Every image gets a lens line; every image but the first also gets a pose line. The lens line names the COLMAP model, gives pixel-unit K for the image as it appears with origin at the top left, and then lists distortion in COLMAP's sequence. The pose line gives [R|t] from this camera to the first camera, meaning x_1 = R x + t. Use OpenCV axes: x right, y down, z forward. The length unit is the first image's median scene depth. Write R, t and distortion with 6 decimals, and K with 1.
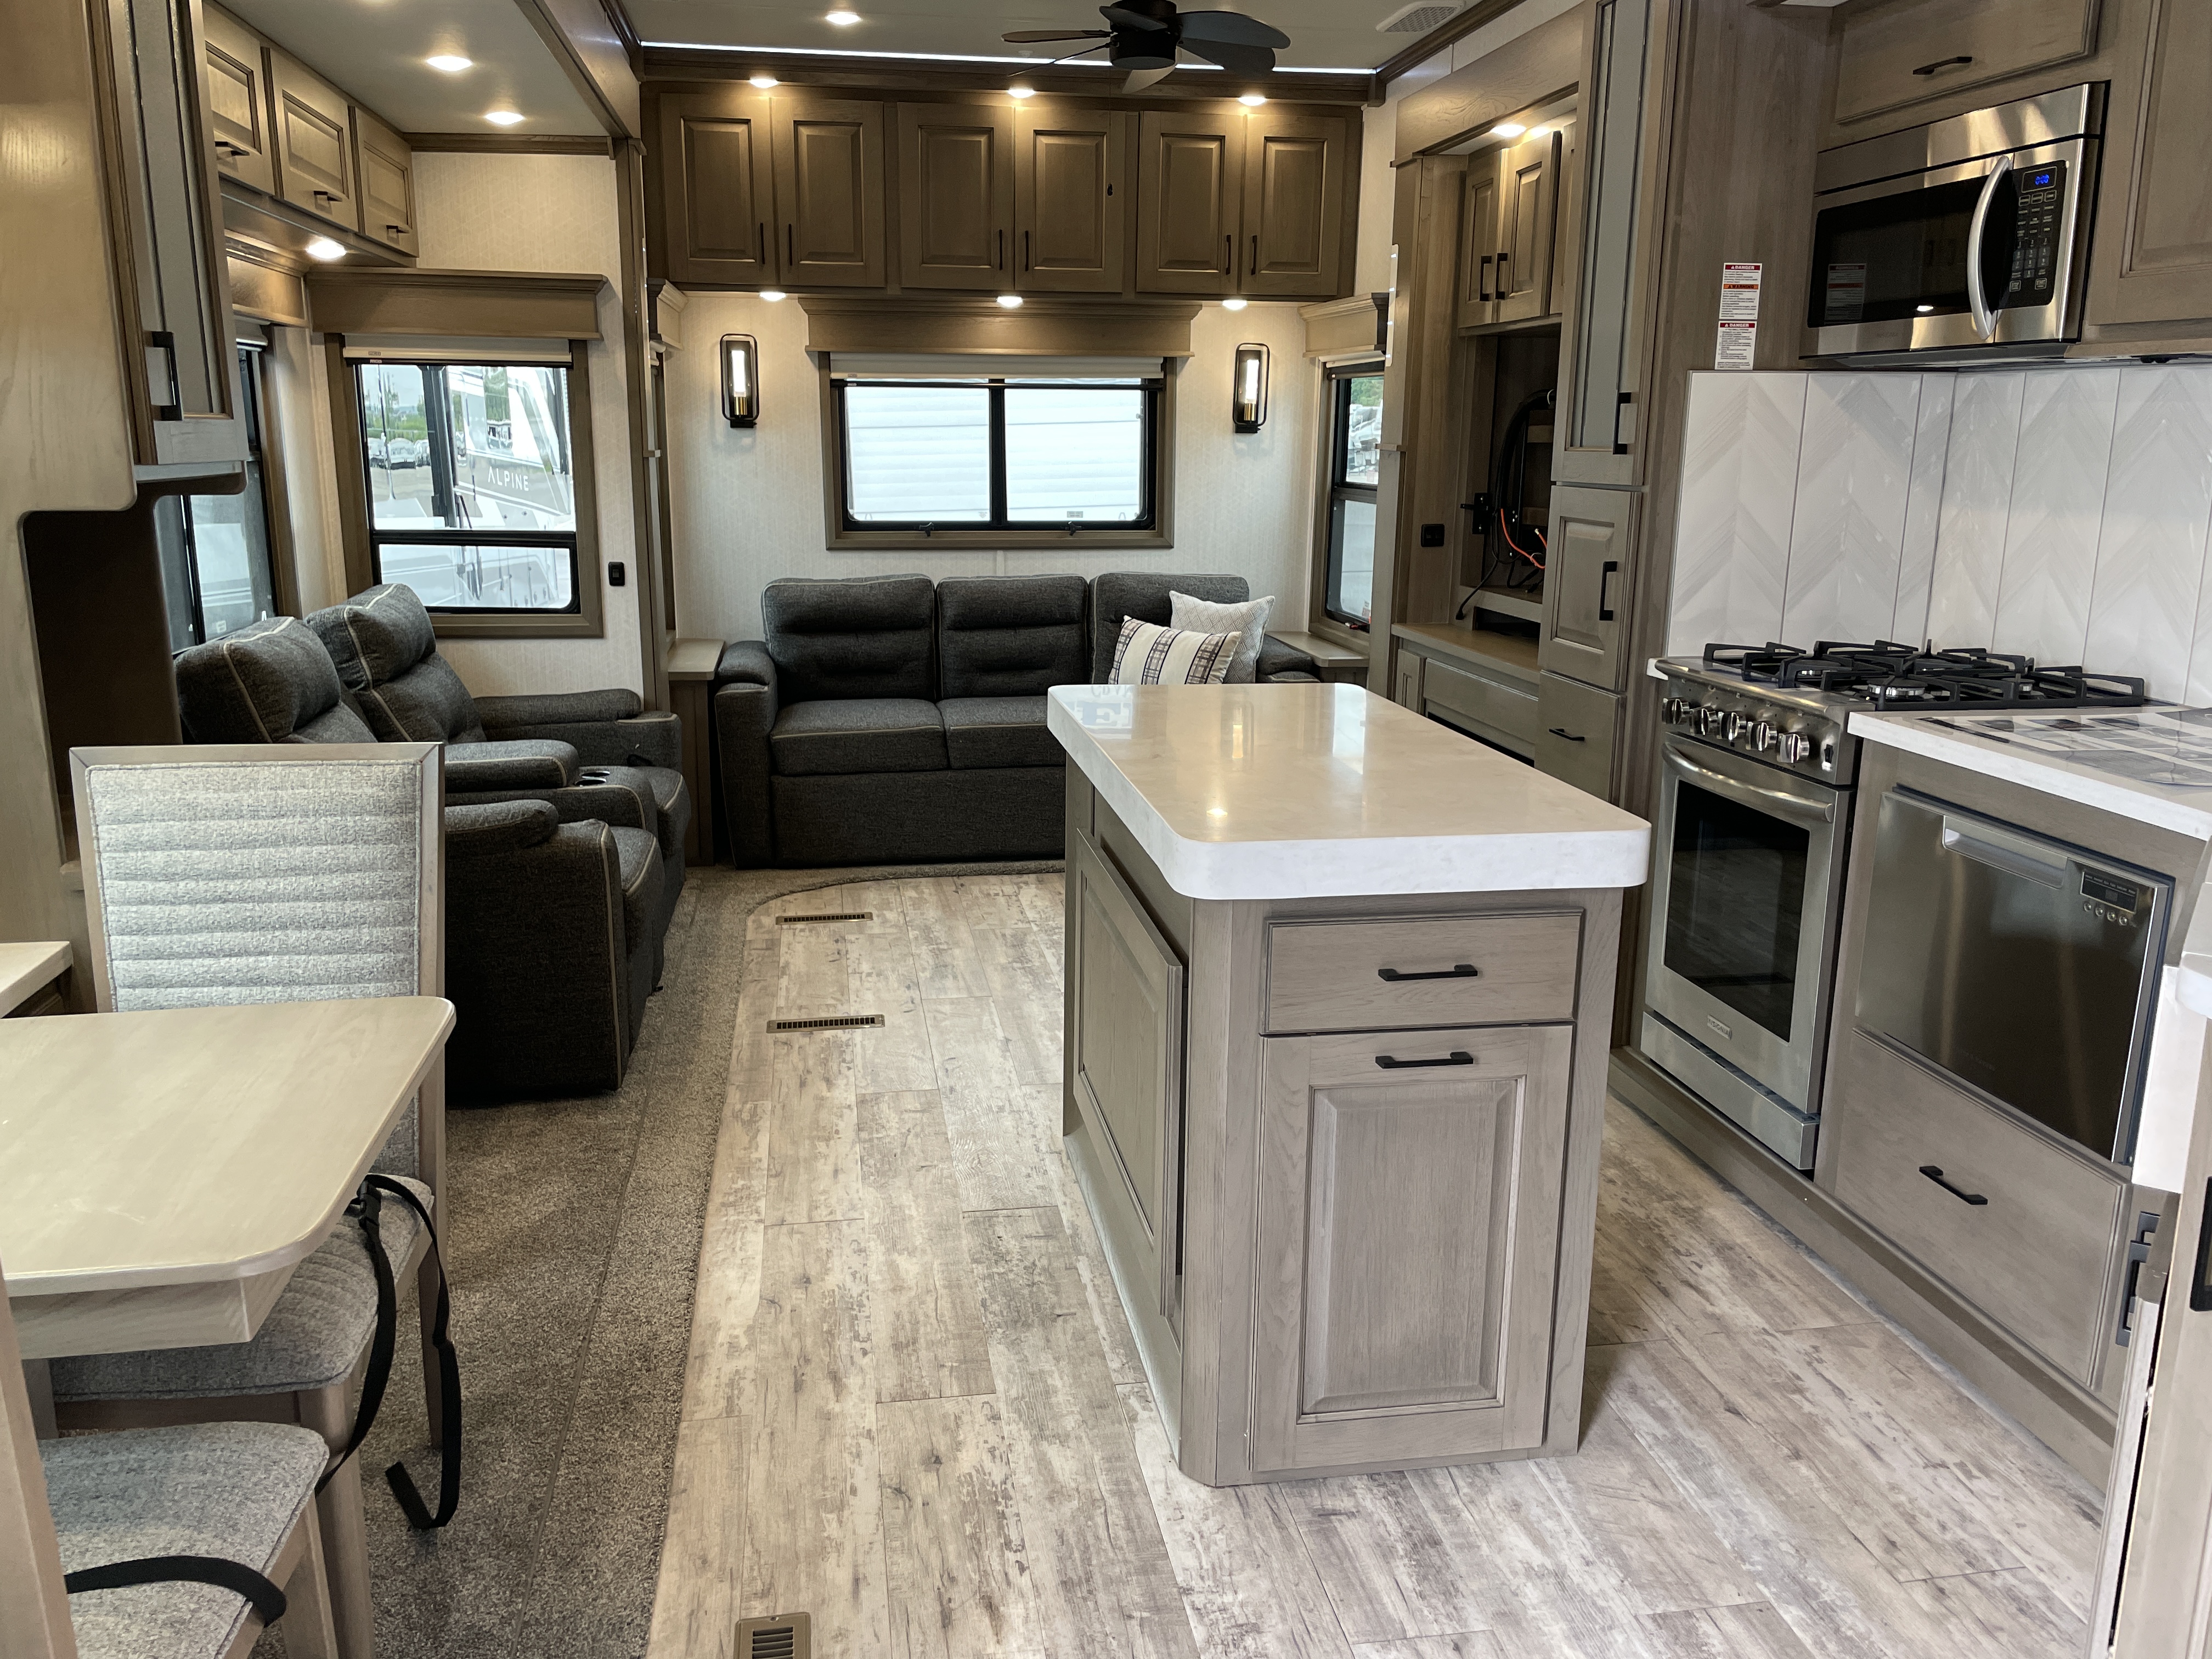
lens RADIAL K [[1695.9, 0, 1098.9], [0, 1695.9, 826.6], [0, 0, 1]] dist [0.033818, -0.017662]
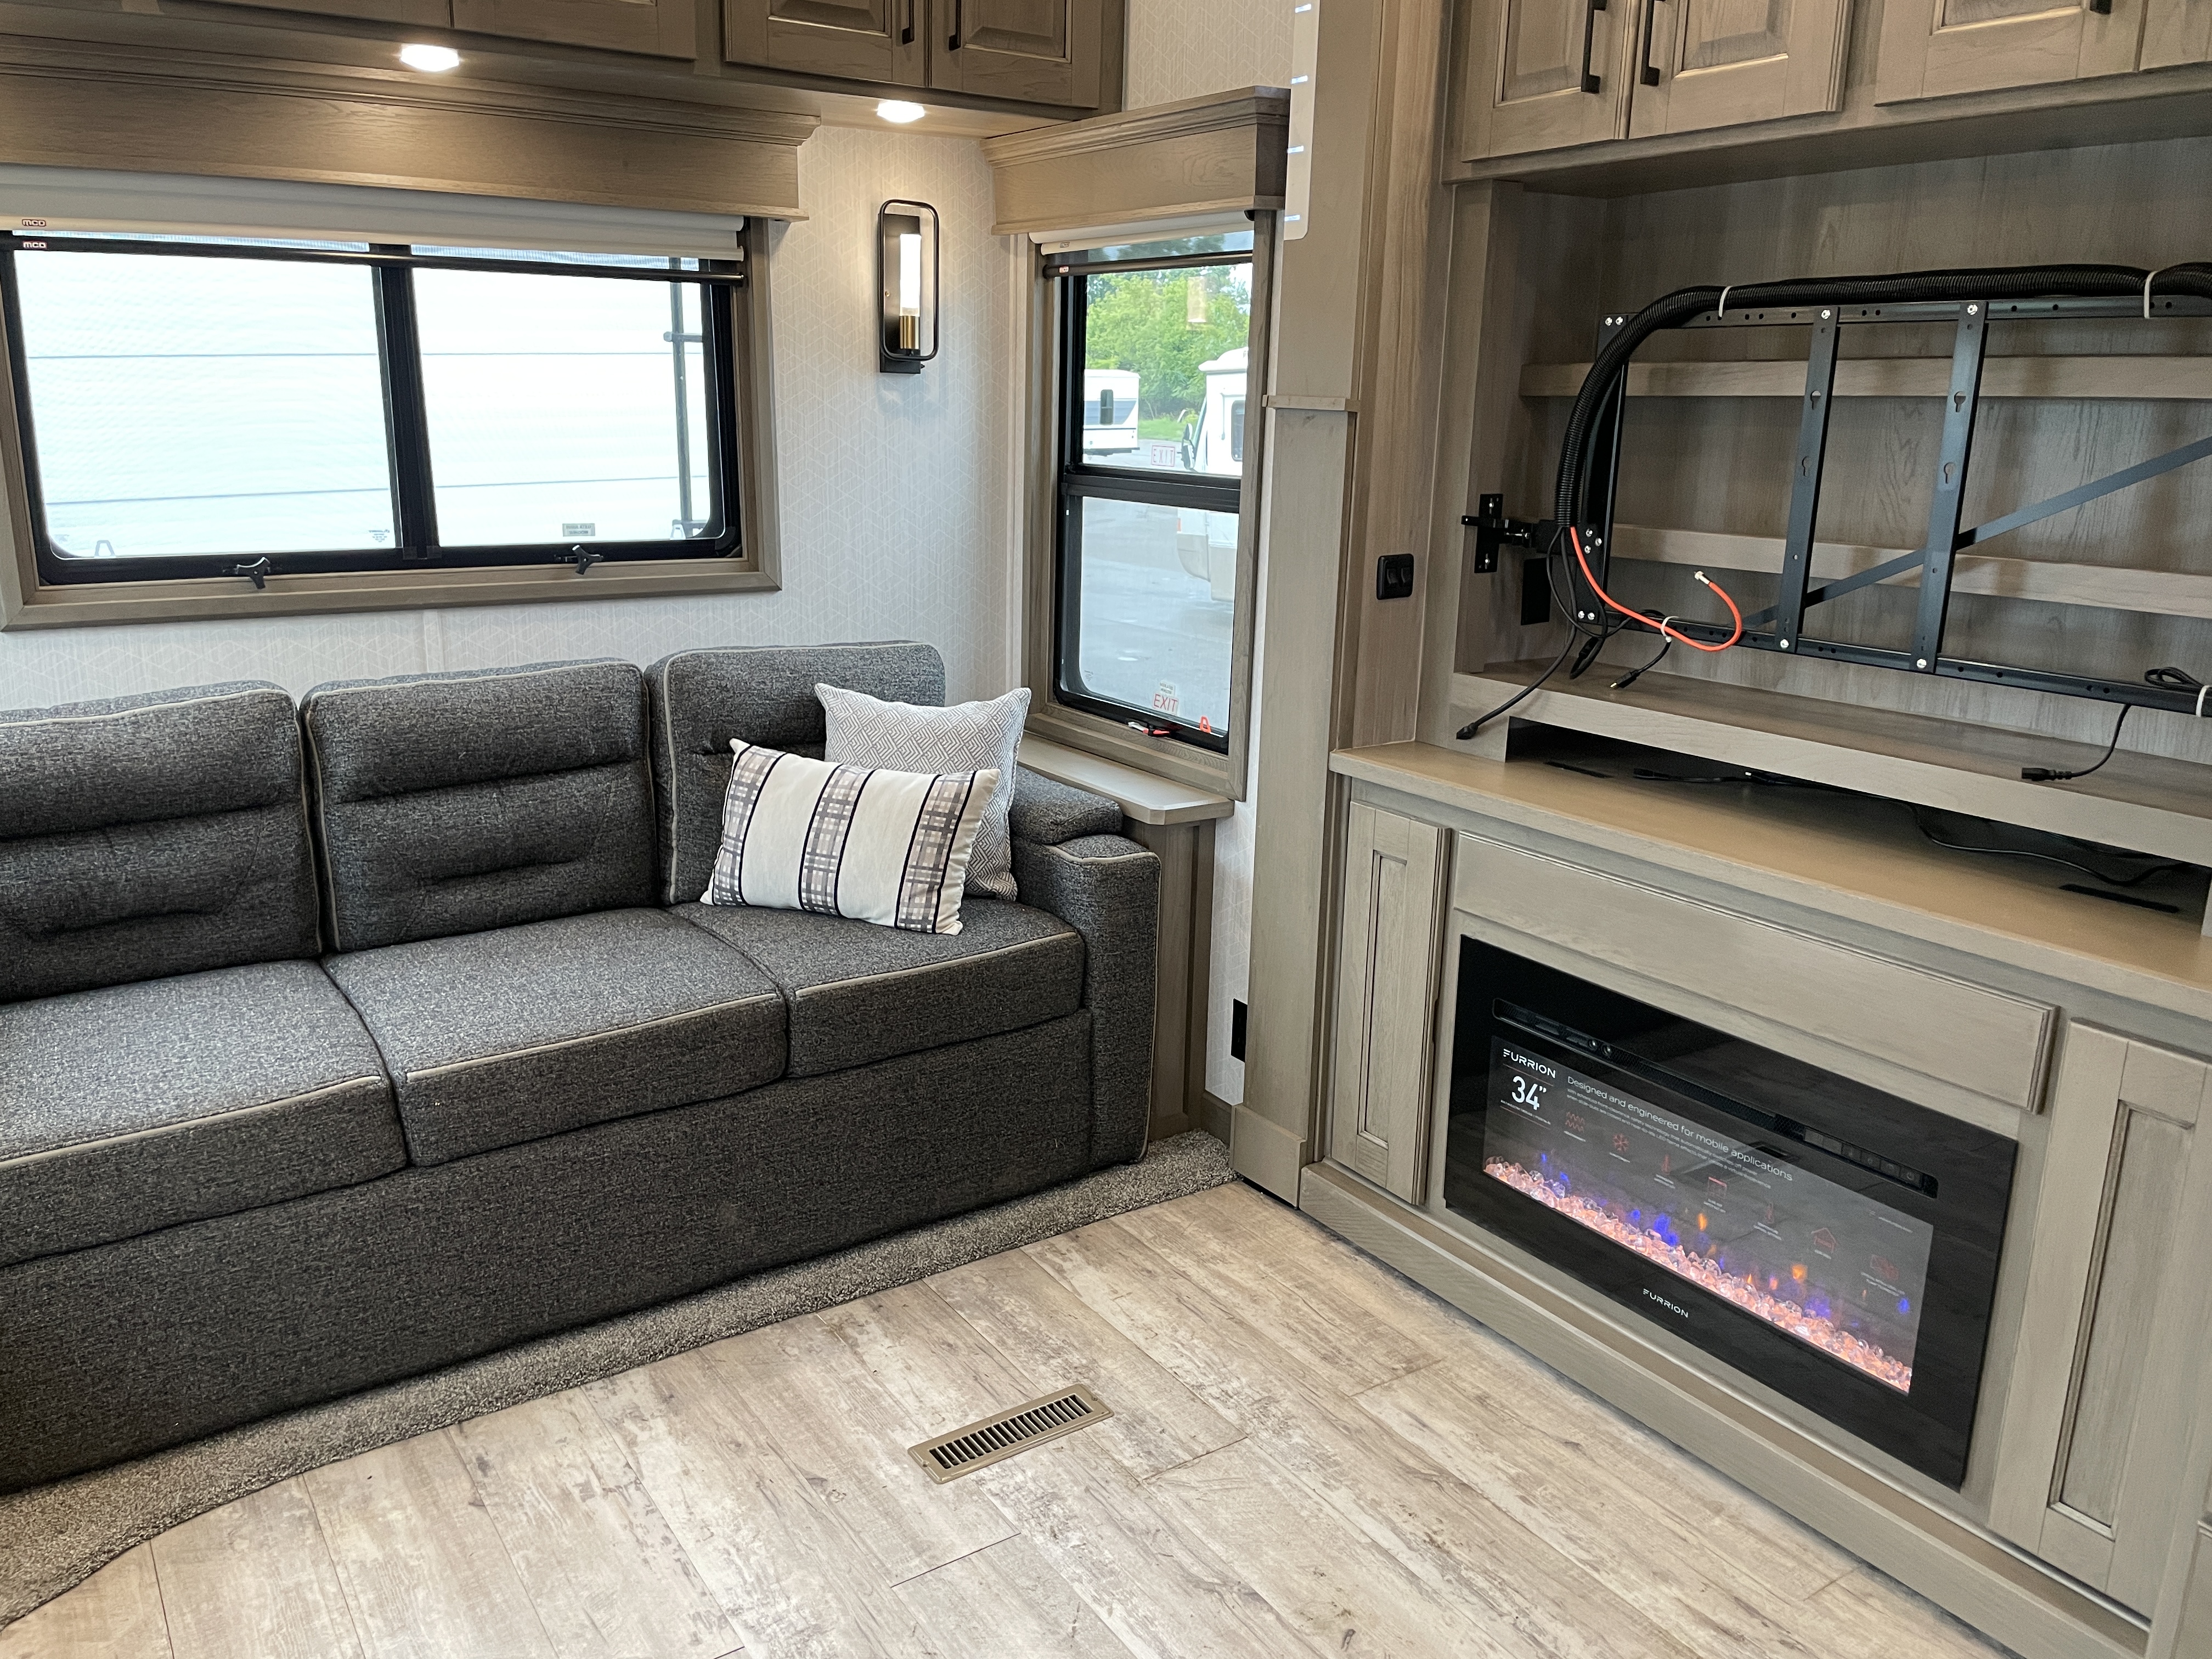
lens RADIAL K [[1695.9, 0, 1112.4], [0, 1695.9, 823.6], [0, 0, 1]] dist [0.033818, -0.017662]
pose [[0.910577, -0.089520, 0.403529, -0.085868], [0.080104, 0.995976, 0.040193, -0.111984], [-0.405503, -0.004274, 0.914084, 0.508950]]
